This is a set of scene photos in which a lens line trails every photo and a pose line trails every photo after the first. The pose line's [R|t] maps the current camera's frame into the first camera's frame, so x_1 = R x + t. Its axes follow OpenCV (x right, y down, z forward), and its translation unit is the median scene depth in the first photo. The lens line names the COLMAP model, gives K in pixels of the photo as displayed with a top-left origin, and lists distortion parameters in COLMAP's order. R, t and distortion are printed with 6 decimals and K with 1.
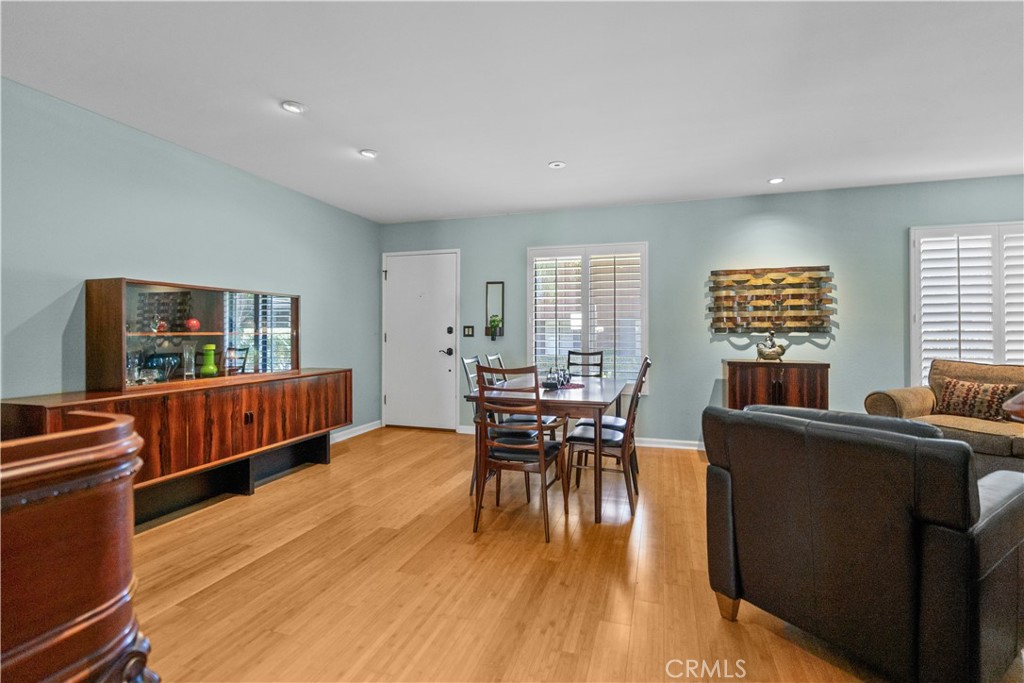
lens RADIAL K [[471.0, 0, 513.4], [0, 471.0, 334.3], [0, 0, 1]] dist [0.000069, 0.000437]
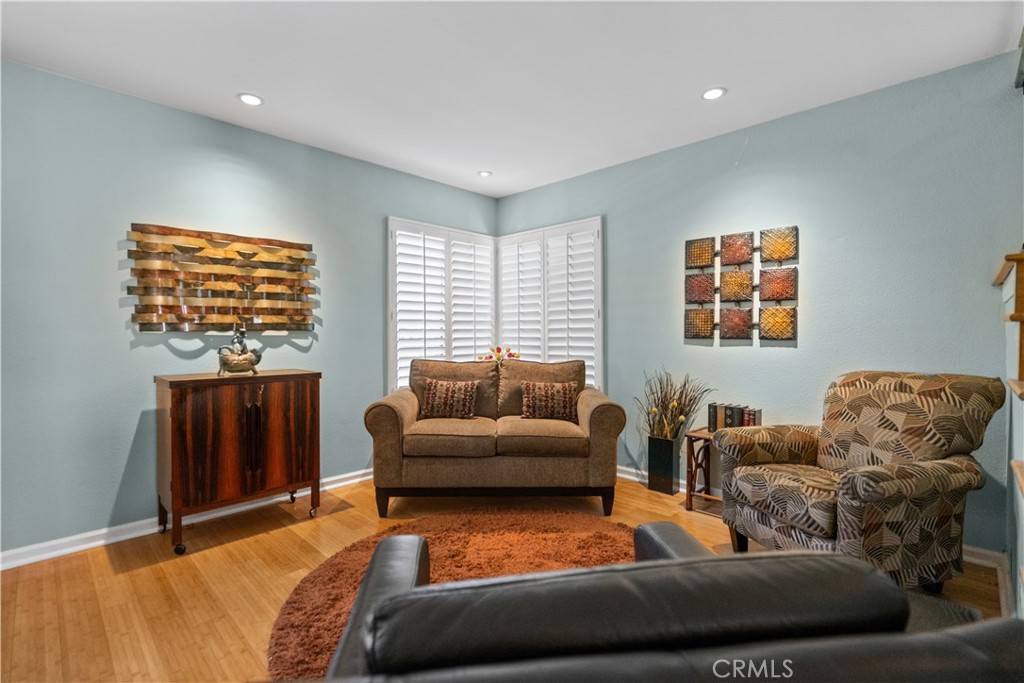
lens RADIAL K [[471.0, 0, 513.4], [0, 471.0, 334.3], [0, 0, 1]] dist [0.000069, 0.000437]
pose [[0.451954, -0.006813, 0.892015, 0.125741], [0.002290, 0.999976, 0.006477, -0.002370], [-0.892038, -0.000884, 0.451959, 0.348808]]
